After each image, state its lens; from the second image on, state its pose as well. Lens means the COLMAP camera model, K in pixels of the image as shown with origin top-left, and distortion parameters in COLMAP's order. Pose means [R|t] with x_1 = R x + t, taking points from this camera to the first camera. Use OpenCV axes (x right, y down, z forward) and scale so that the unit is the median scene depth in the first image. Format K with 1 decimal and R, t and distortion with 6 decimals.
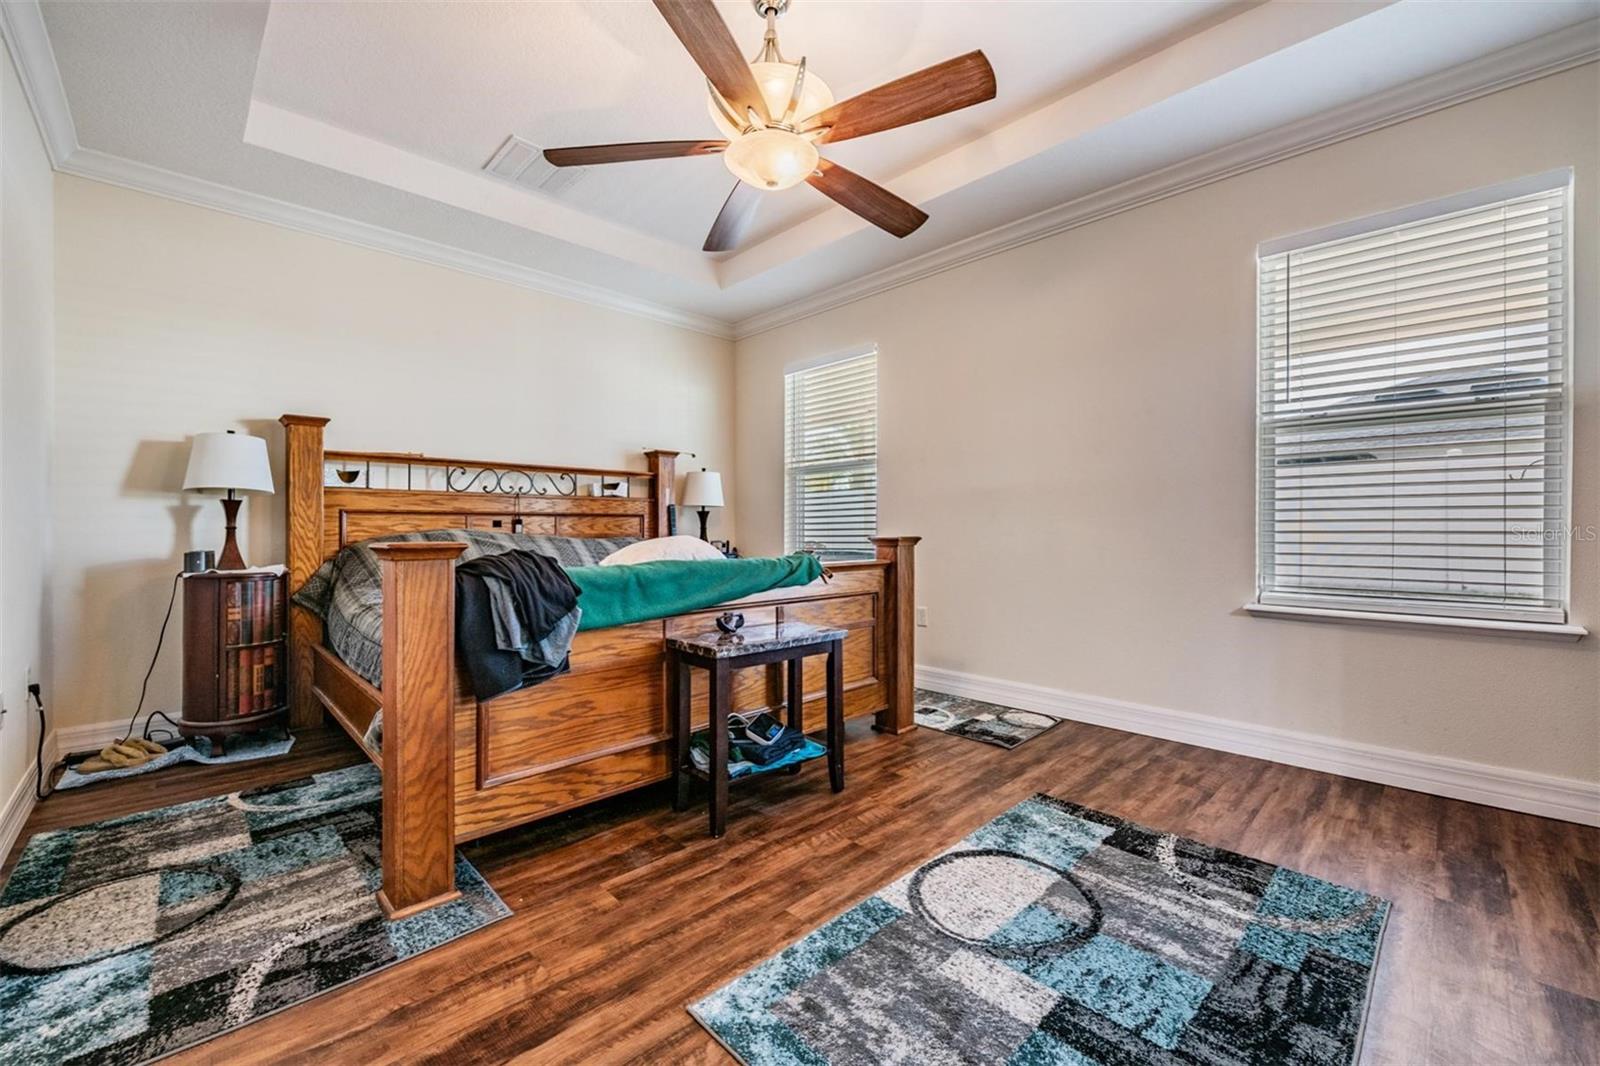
lens RADIAL K [[634.1, 0, 809.7], [0, 634.1, 526.0], [0, 0, 1]] dist [-0.012153, -0.002147]
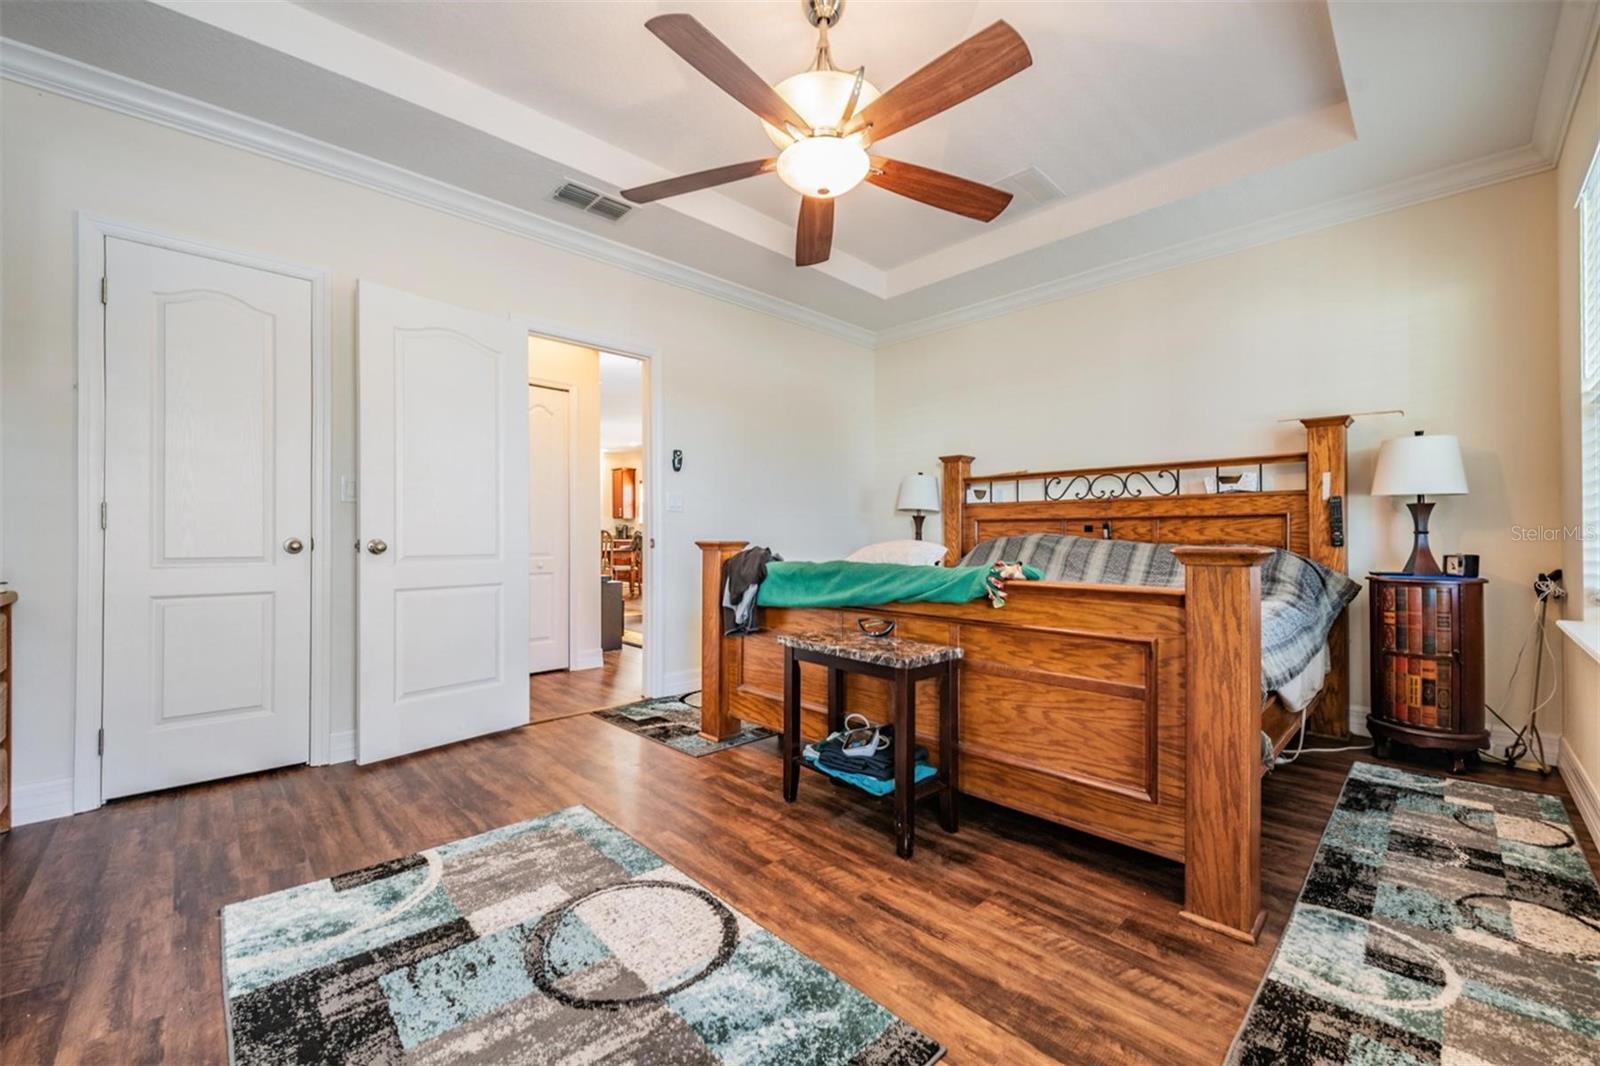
lens RADIAL K [[634.1, 0, 811.0], [0, 634.1, 534.2], [0, 0, 1]] dist [-0.012153, -0.002147]
pose [[0.012022, 0.000562, -0.999928, 0.983396], [0.004919, 0.999988, 0.000622, 0.004509], [0.999916, -0.004926, 0.012019, 1.004429]]
